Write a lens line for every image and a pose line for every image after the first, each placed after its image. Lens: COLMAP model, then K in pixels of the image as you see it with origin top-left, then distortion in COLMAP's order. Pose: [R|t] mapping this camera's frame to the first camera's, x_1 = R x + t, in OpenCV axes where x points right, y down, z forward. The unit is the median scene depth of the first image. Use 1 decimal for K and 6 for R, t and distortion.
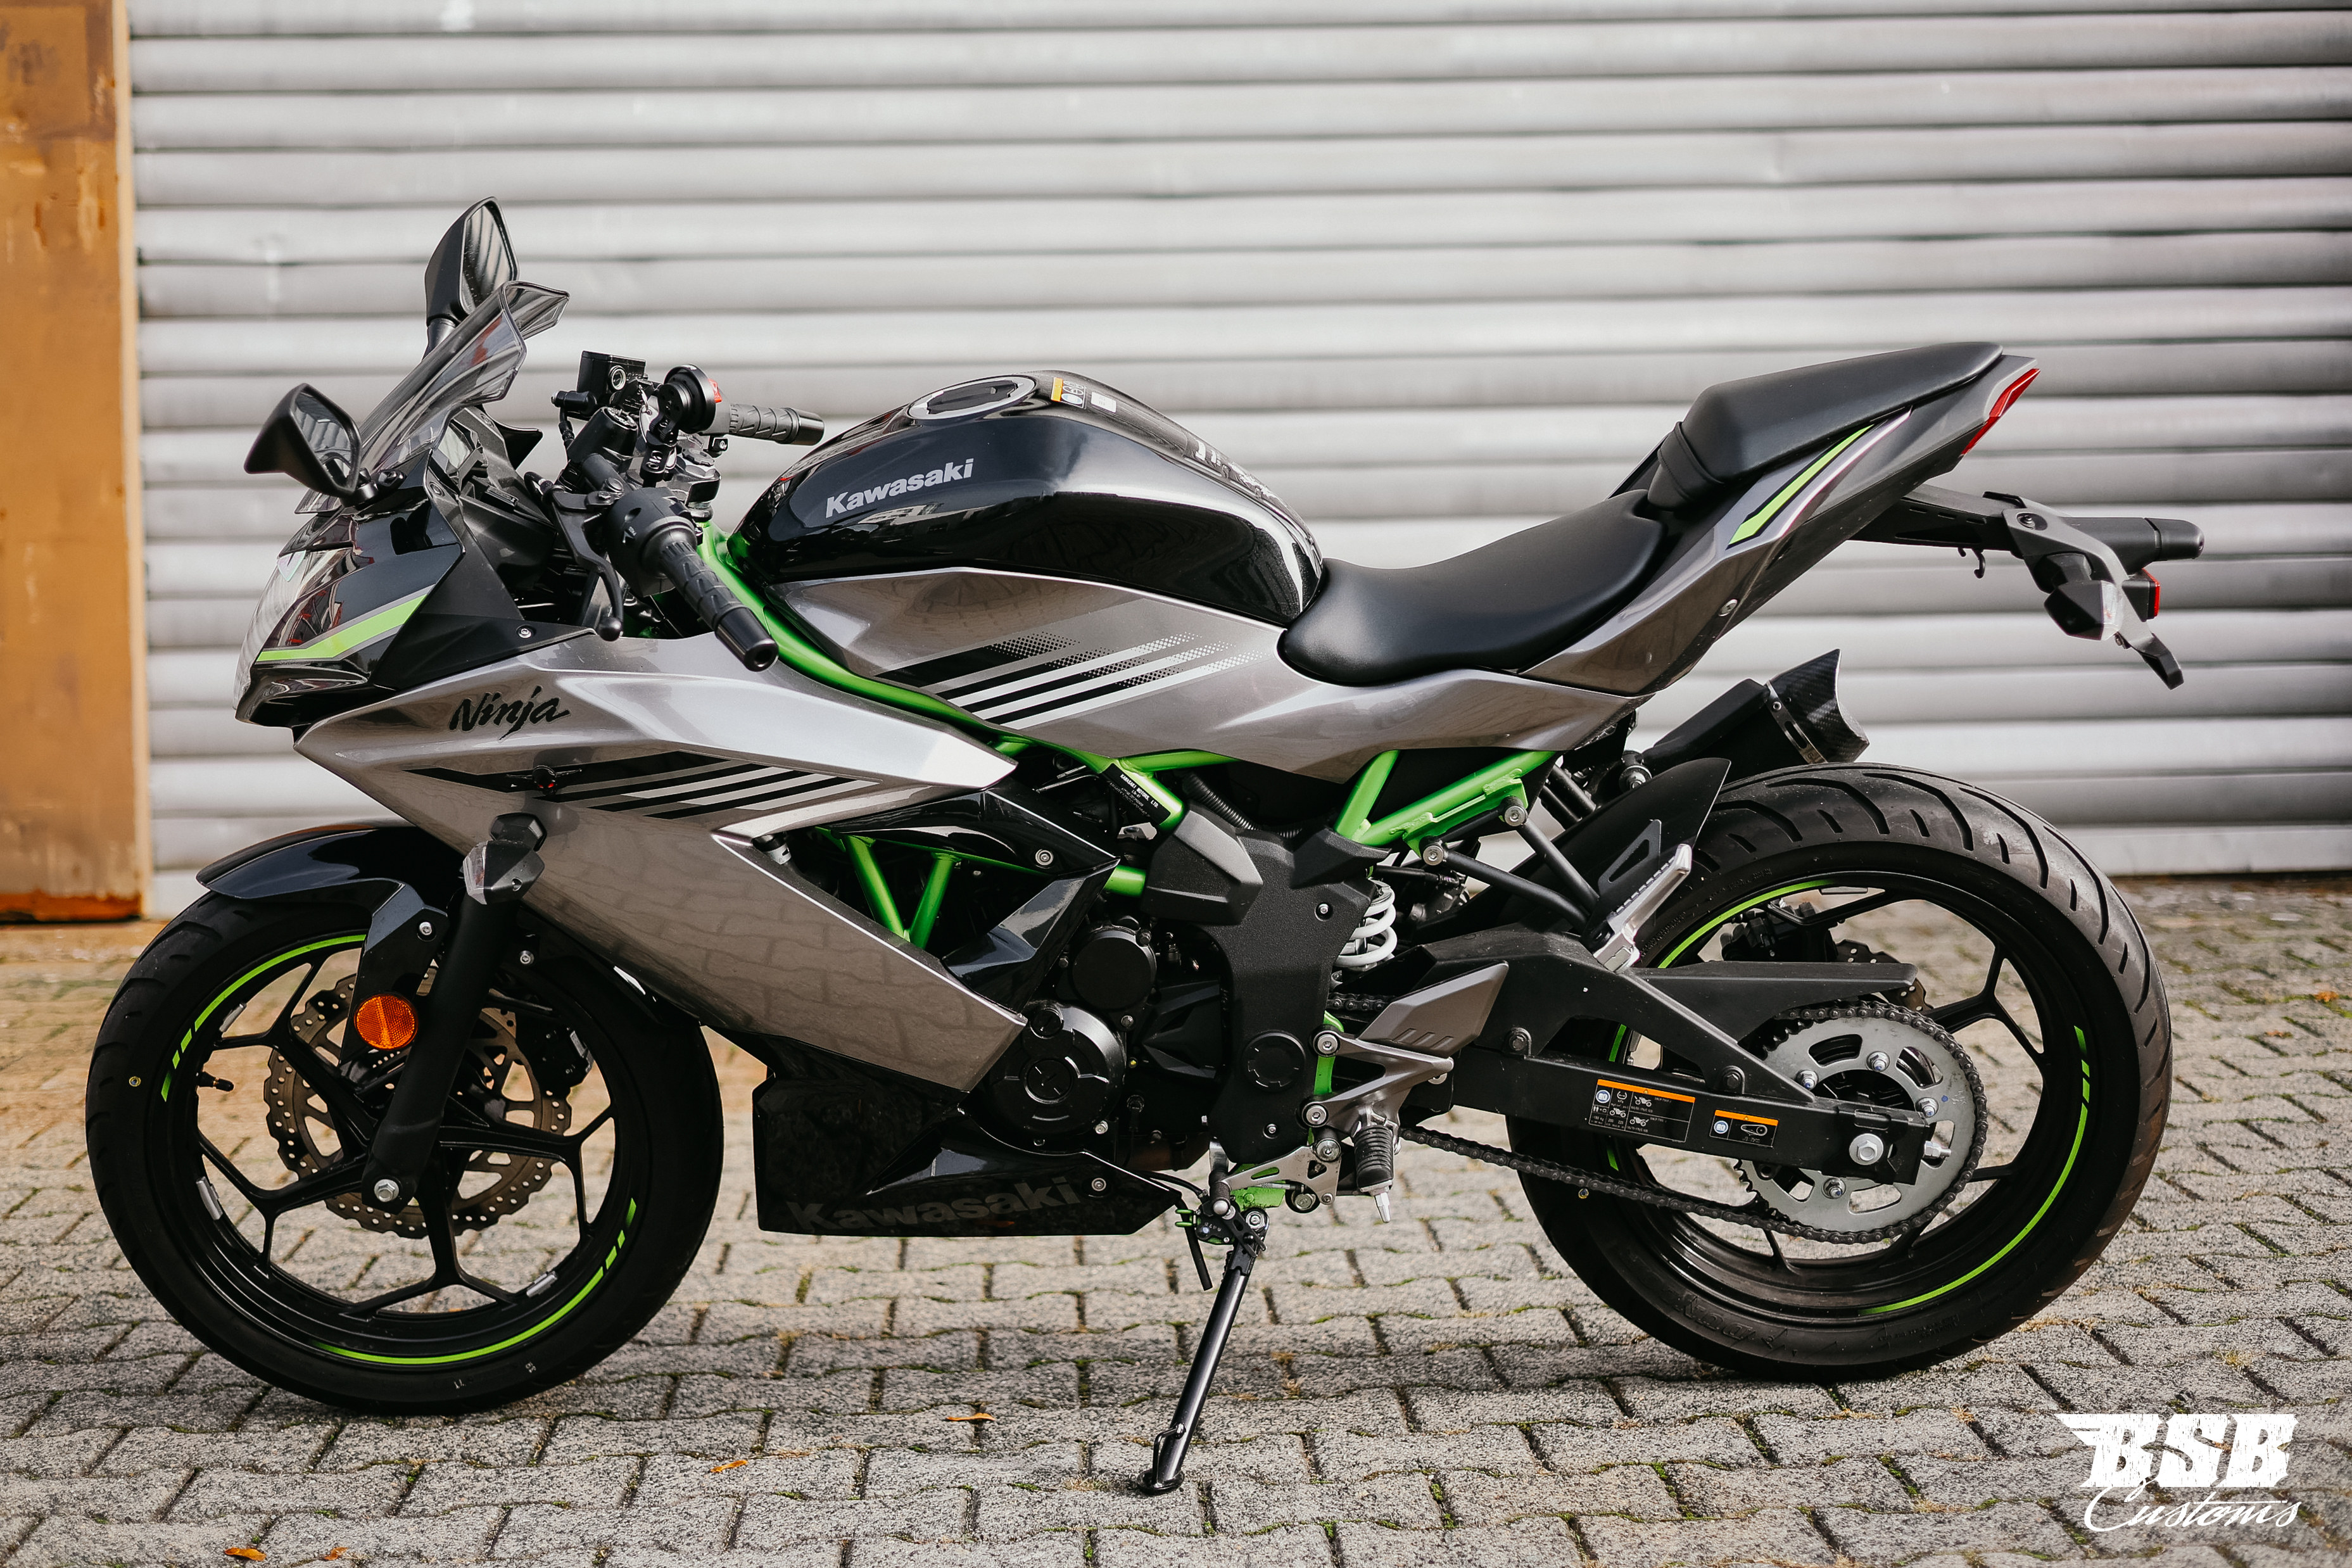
lens RADIAL K [[3671.3, 0, 1182.7], [0, 3671.3, 683.5], [0, 0, 1]] dist [0.016028, 0.000000]
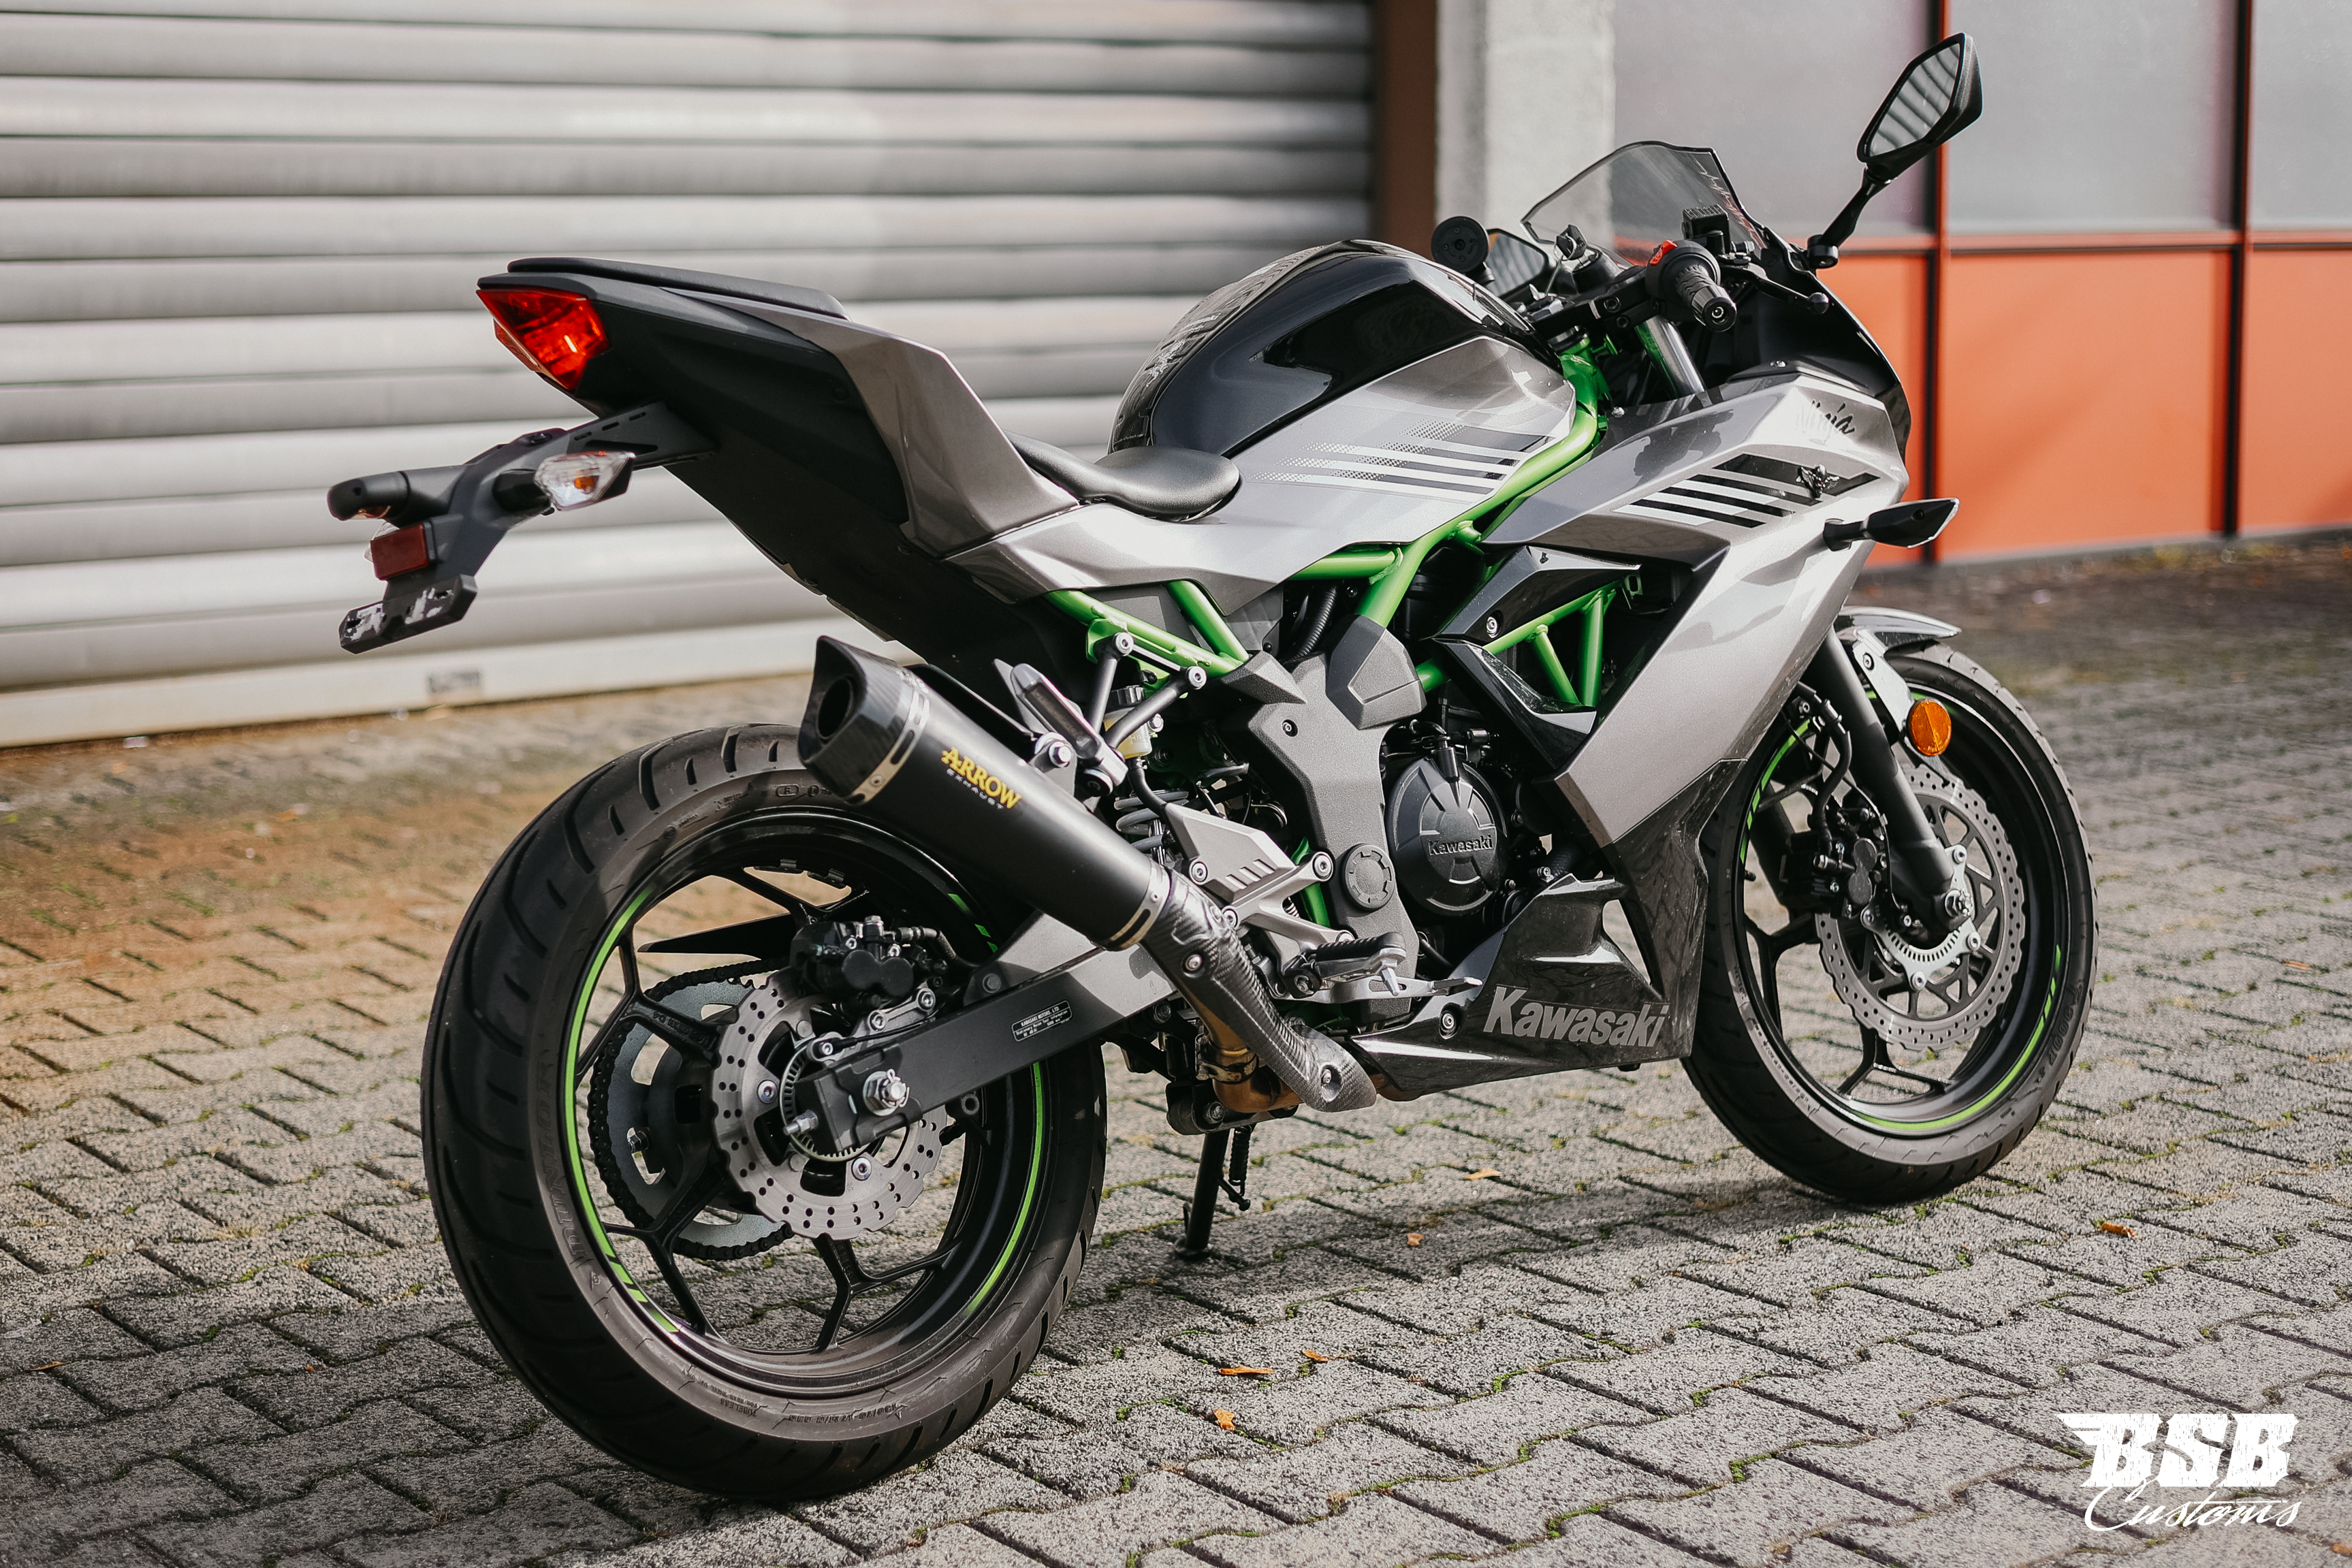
lens RADIAL K [[3926.2, 0, 1268.7], [0, 3926.2, 727.4], [0, 0, 1]] dist [0.003735, 0.000000]
pose [[0.793395, -0.065909, 0.605129, -0.782288], [0.019449, 0.996358, 0.083021, -0.032868], [-0.608397, -0.054099, 0.791787, 0.103817]]
